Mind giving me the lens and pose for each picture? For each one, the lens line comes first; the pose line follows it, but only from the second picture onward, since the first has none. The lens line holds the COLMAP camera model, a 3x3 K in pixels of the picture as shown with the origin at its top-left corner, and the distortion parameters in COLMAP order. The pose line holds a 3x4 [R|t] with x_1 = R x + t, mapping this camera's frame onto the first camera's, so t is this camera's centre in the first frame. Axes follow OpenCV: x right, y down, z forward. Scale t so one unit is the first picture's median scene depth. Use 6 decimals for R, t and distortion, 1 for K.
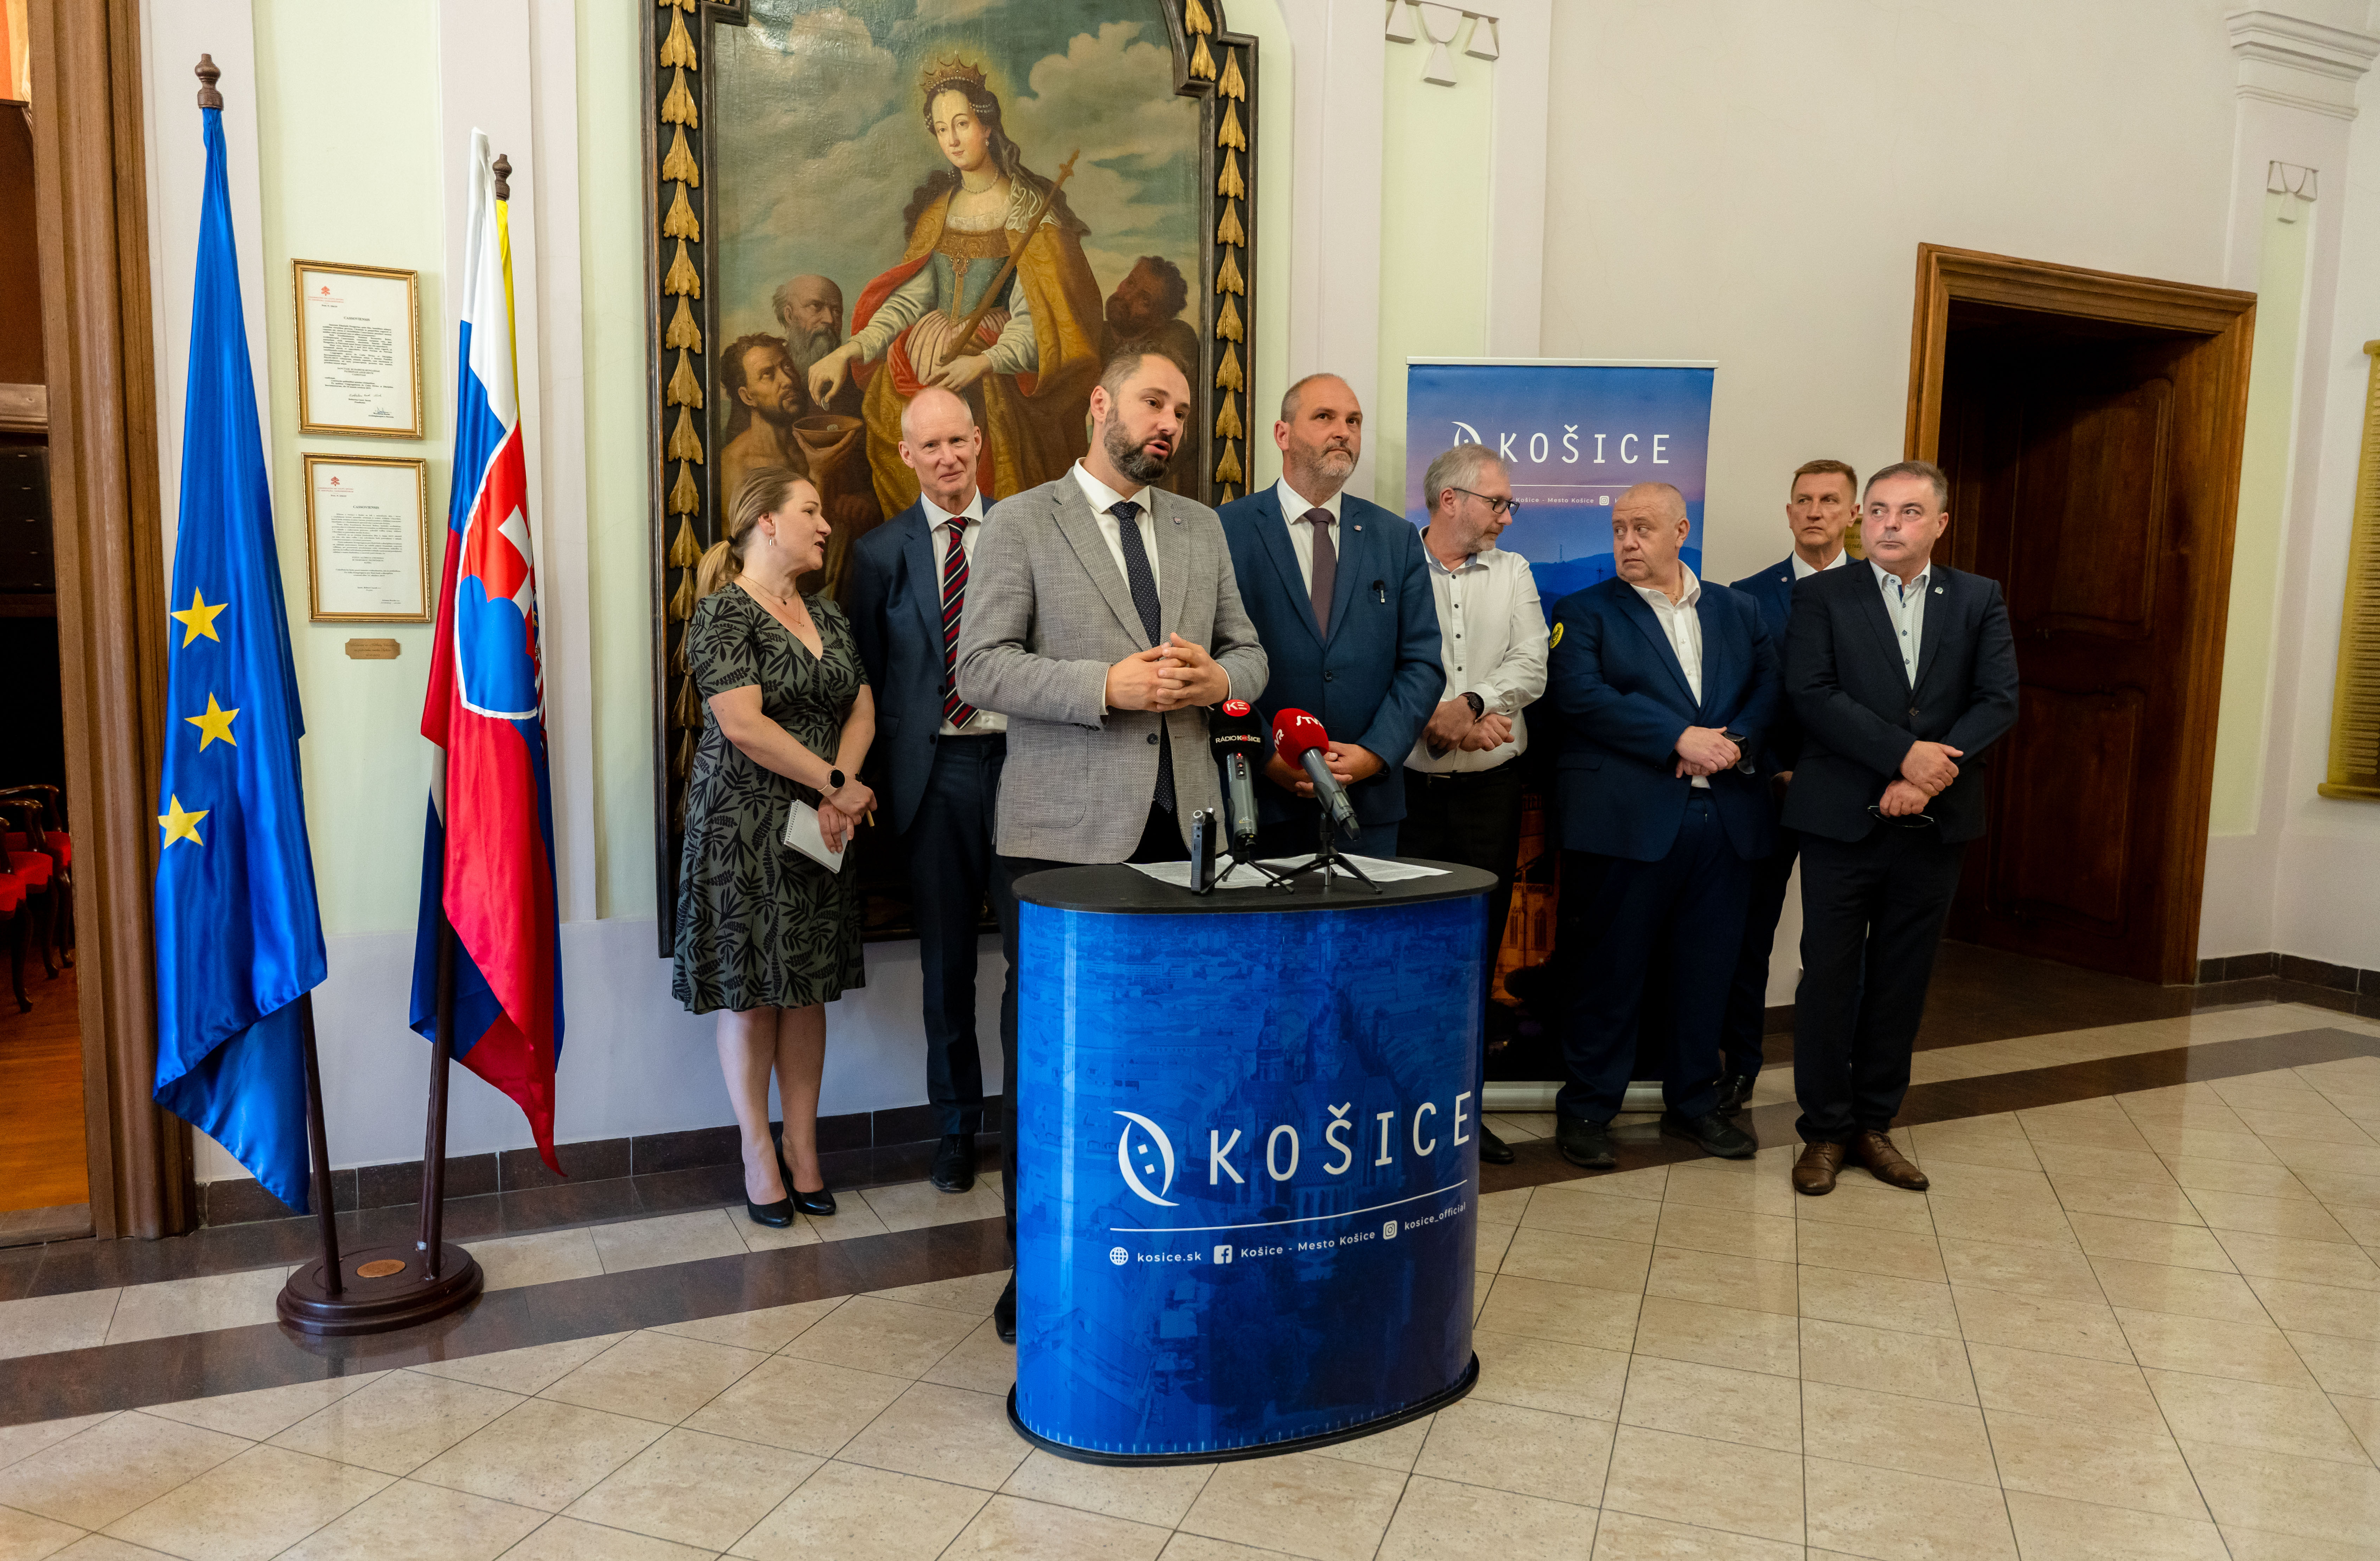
lens RADIAL K [[1689.5, 0, 1152.7], [0, 1689.5, 811.3], [0, 0, 1]] dist [0.007667, -0.010832]
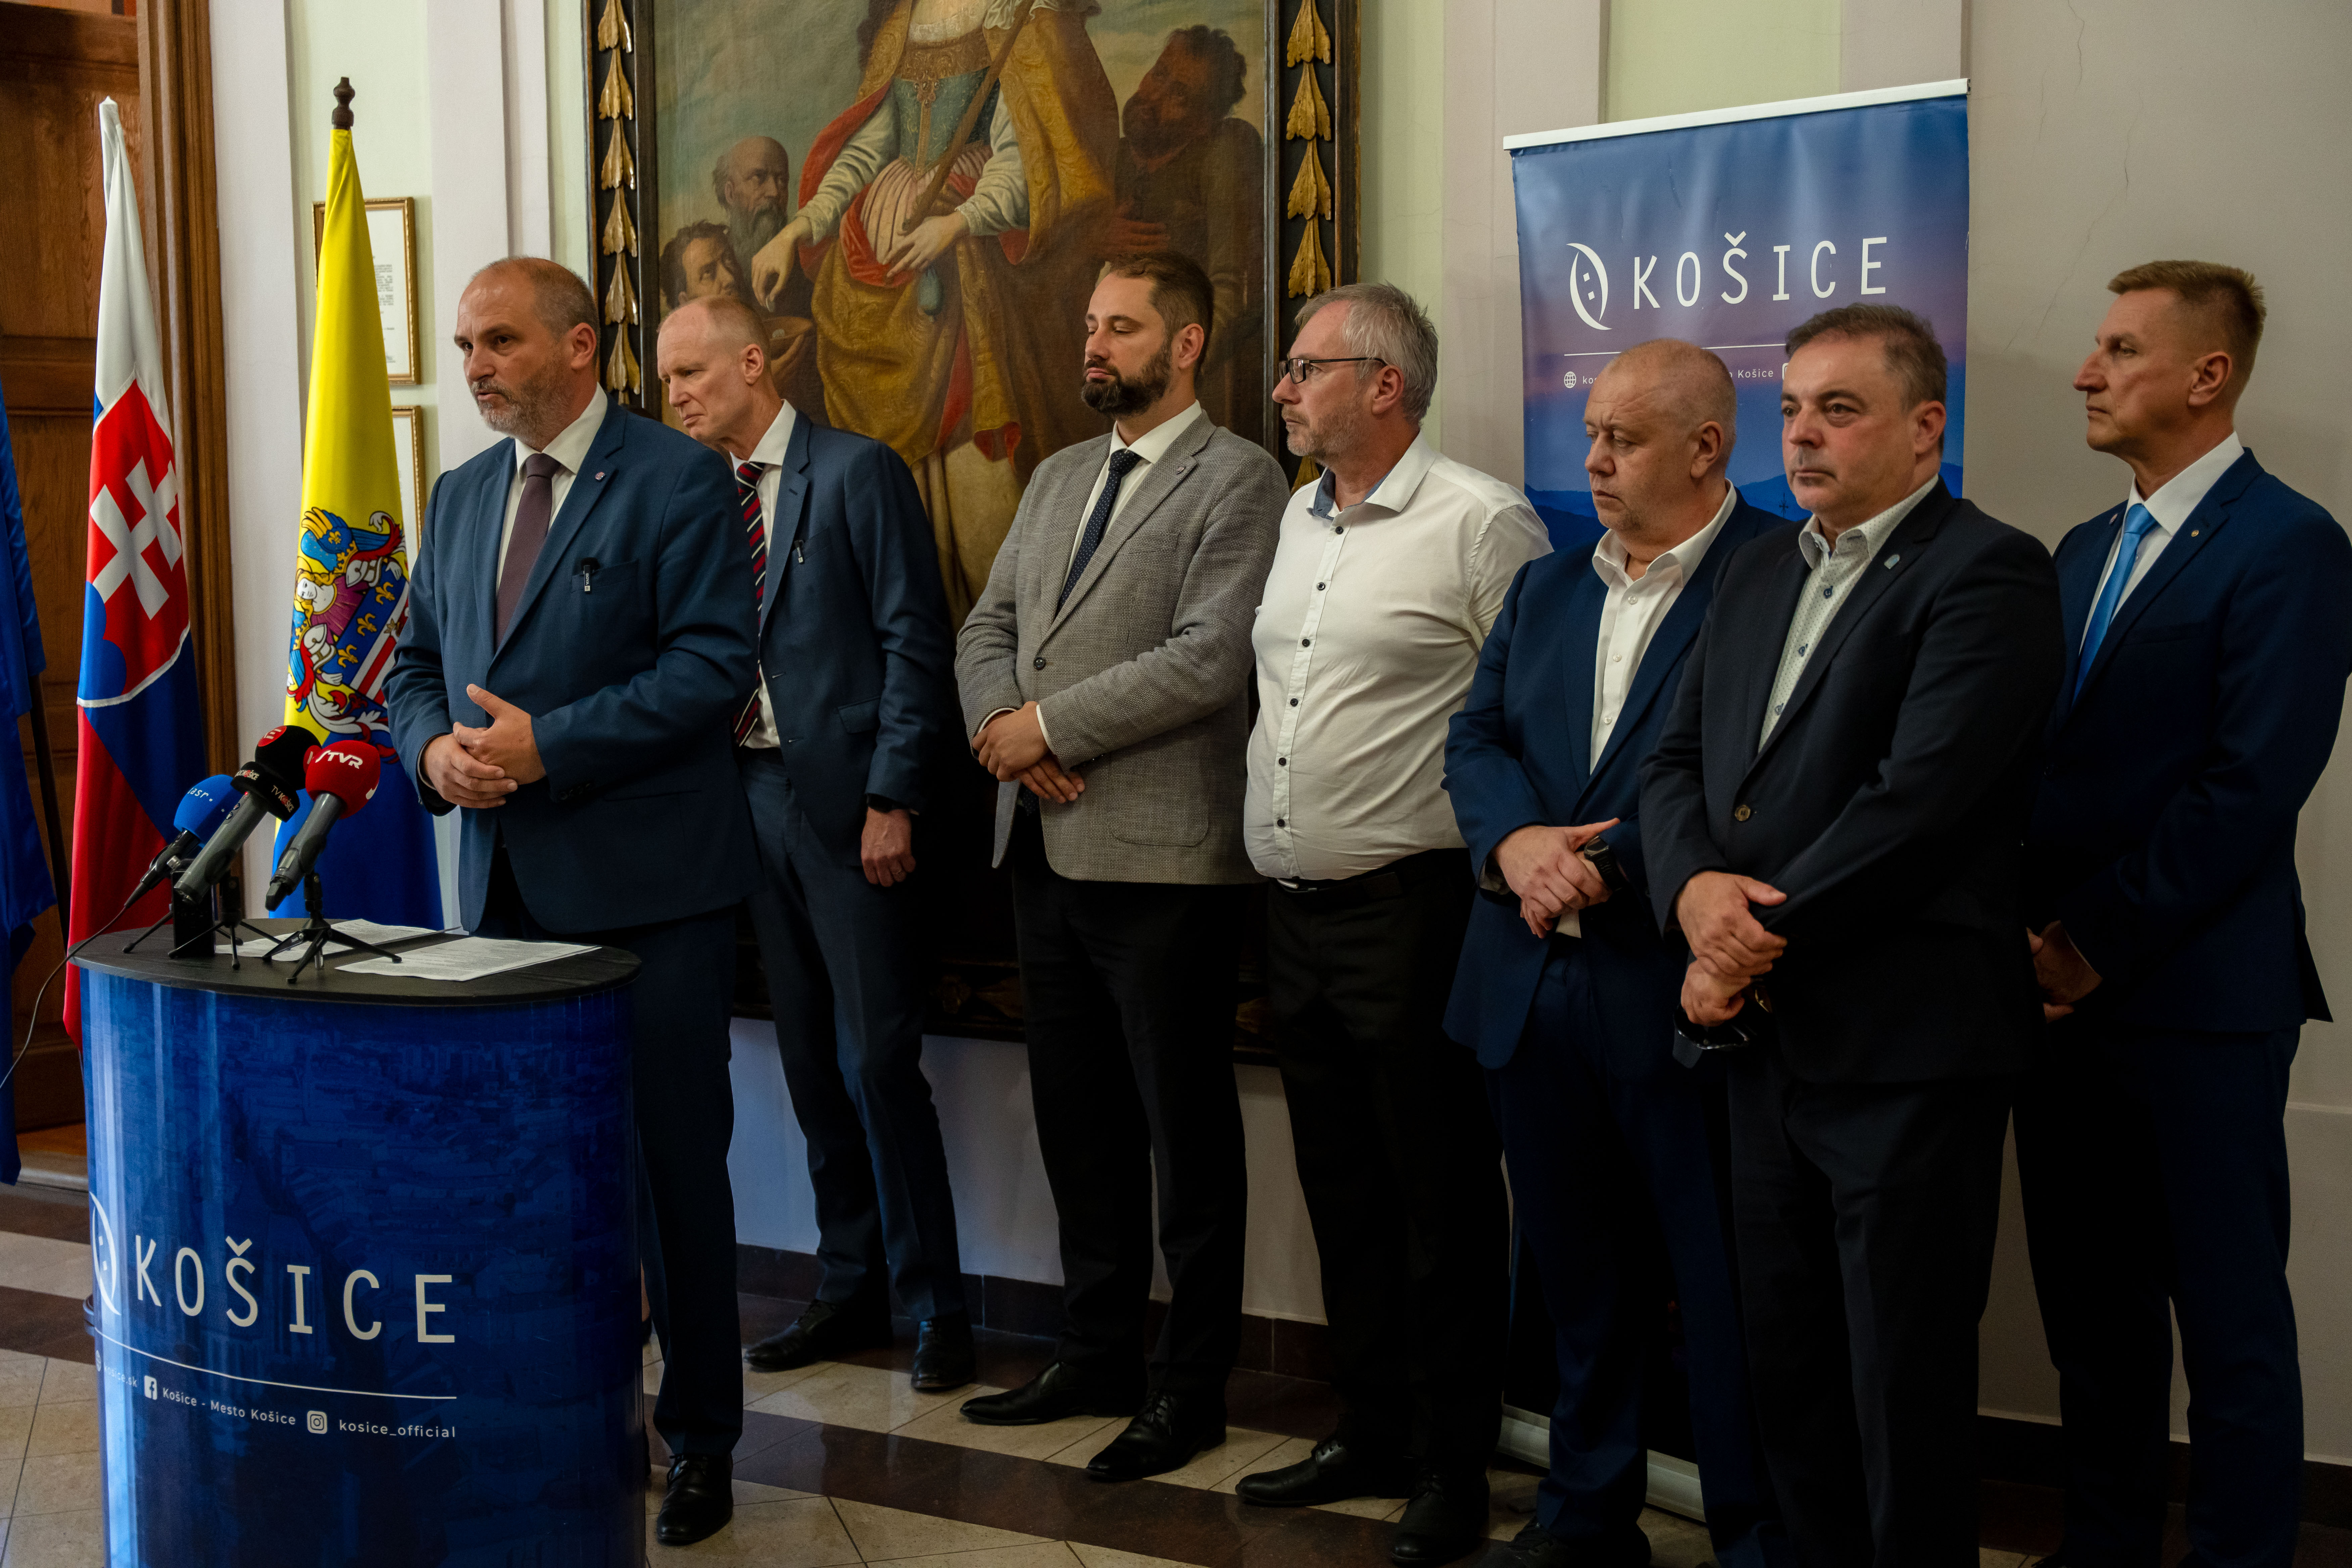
lens RADIAL K [[3120.2, 0, 1198.2], [0, 3120.2, 836.3], [0, 0, 1]] dist [-0.014710, 0.000000]
pose [[0.600901, 0.079133, -0.795397, 1.062342], [-0.076334, 0.996221, 0.041445, -0.076797], [0.795670, 0.035812, 0.604671, 0.321372]]
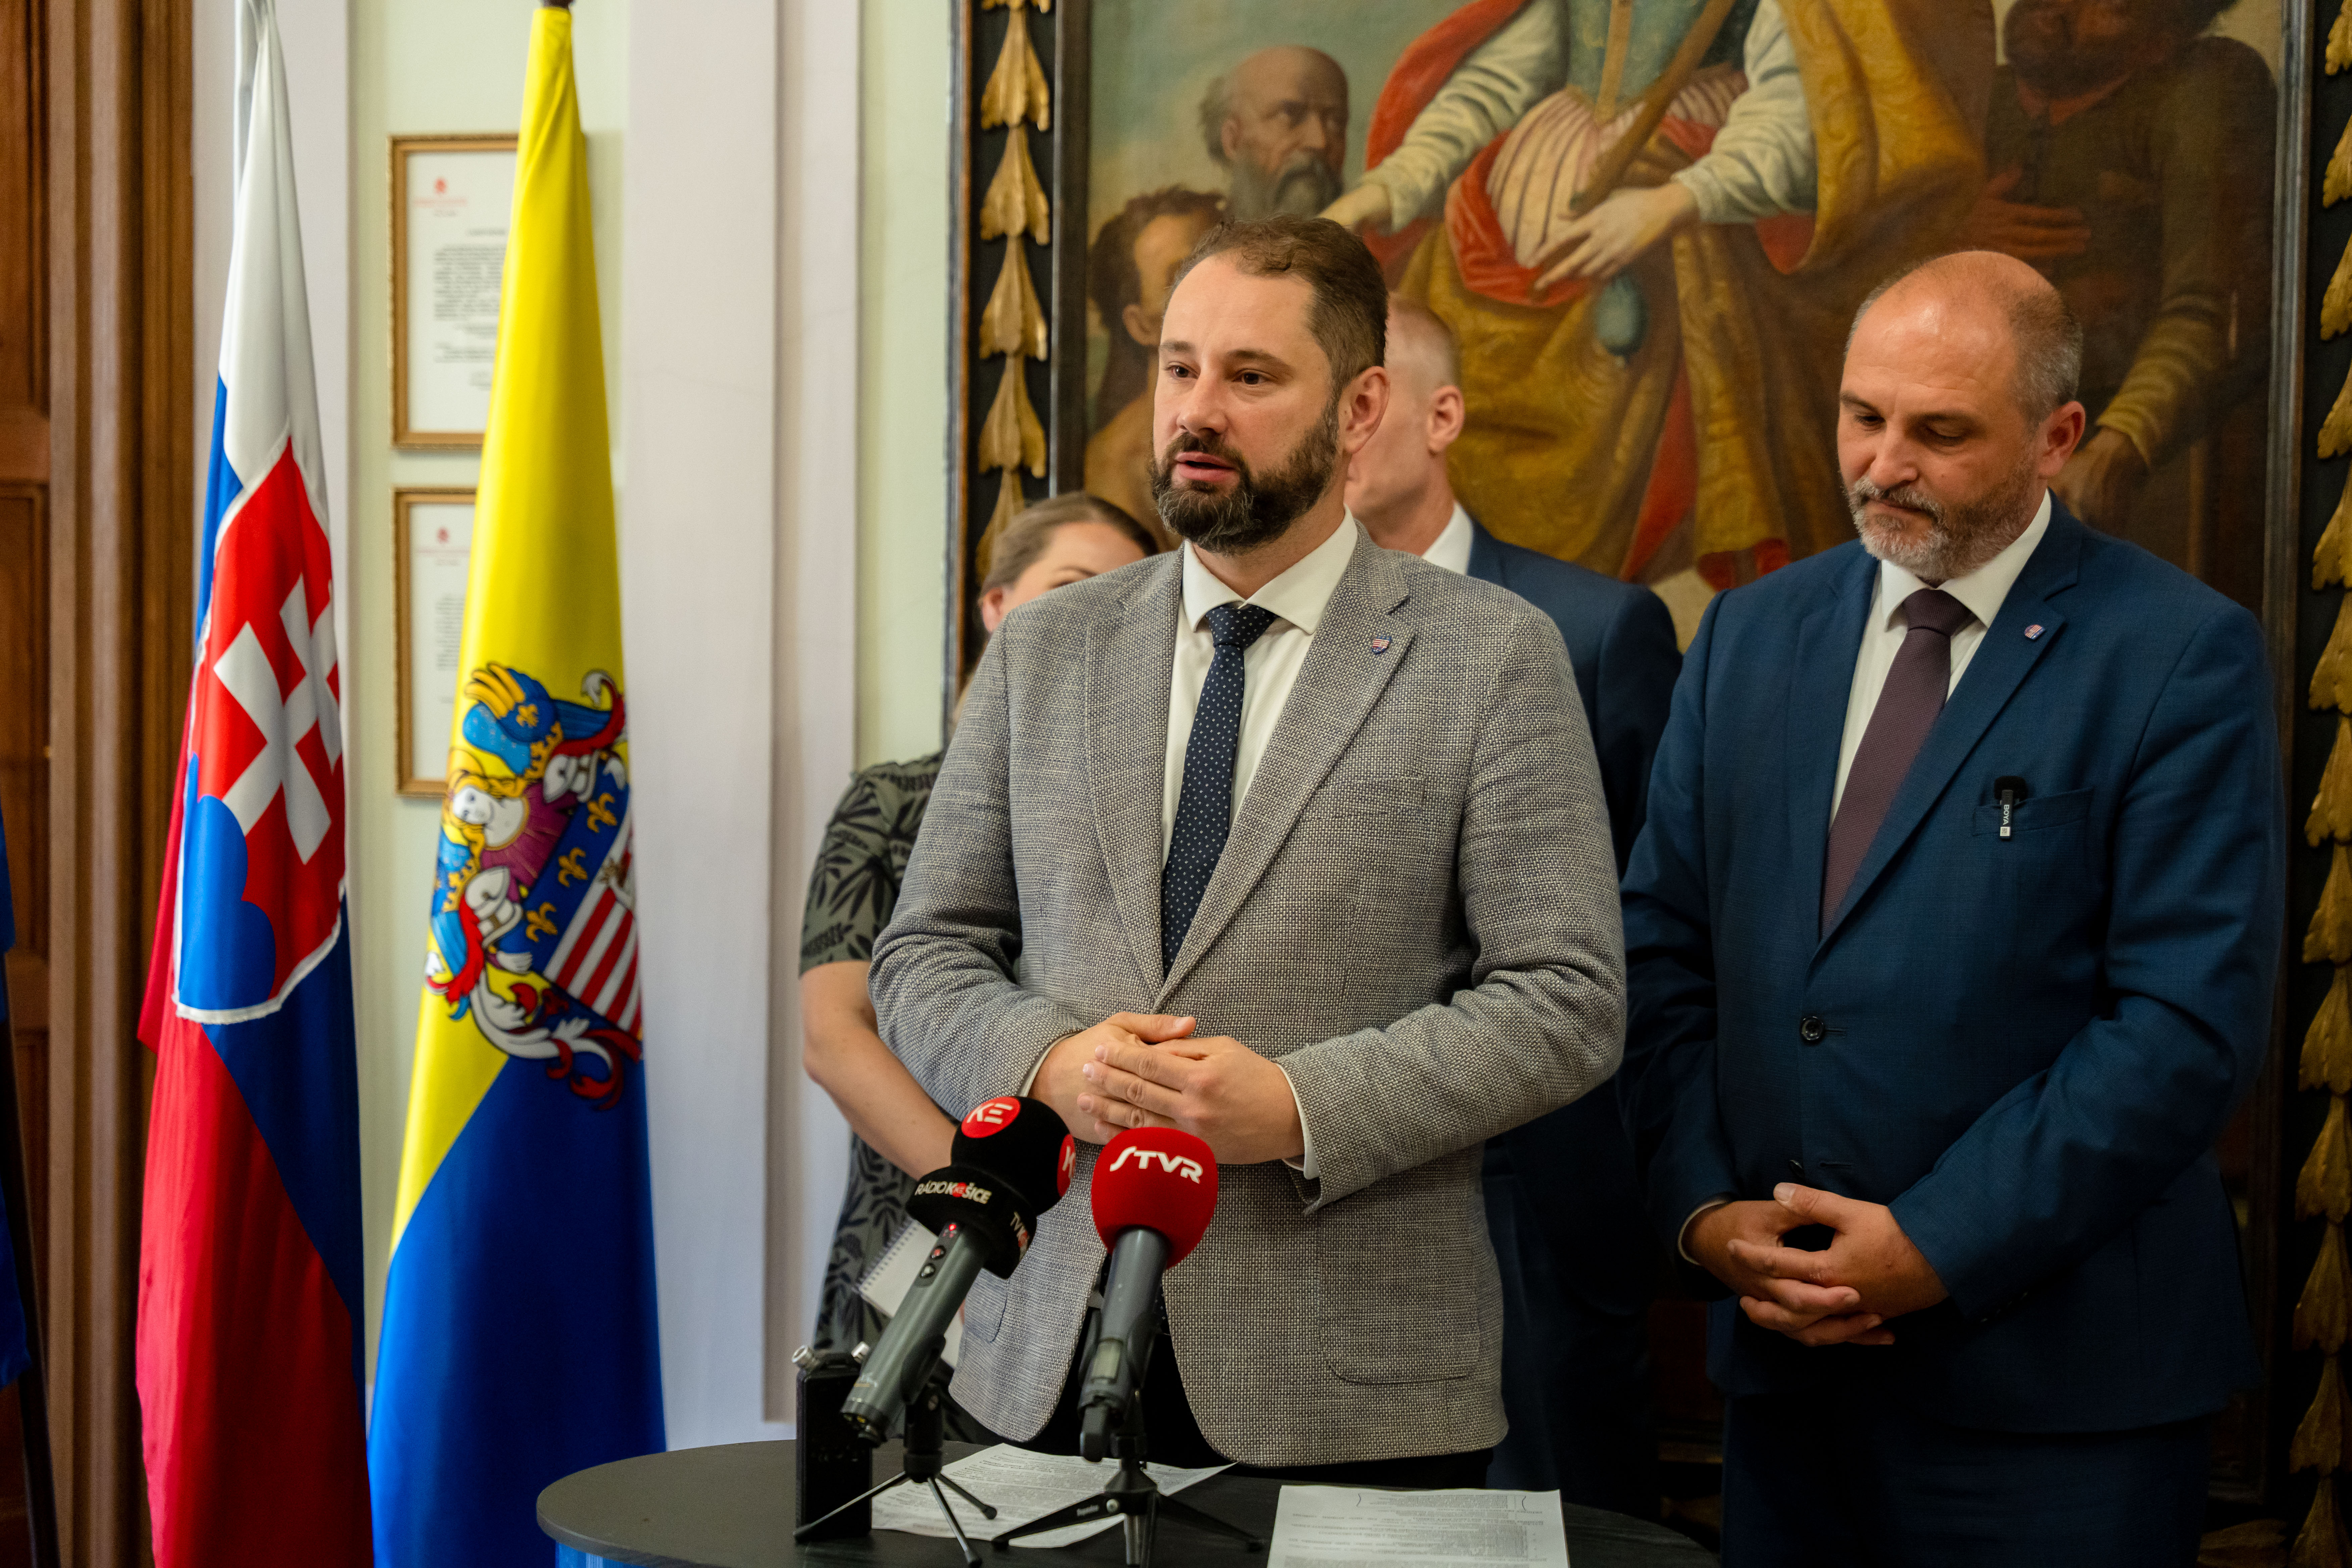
lens RADIAL K [[4434.0, 0, 1176.7], [0, 4434.0, 831.0], [0, 0, 1]] dist [0.050080, 0.000000]
pose [[0.705808, 0.036776, -0.707447, 0.619894], [-0.080584, 0.996337, -0.028604, -0.074155], [0.703804, 0.077198, 0.706187, 0.164809]]
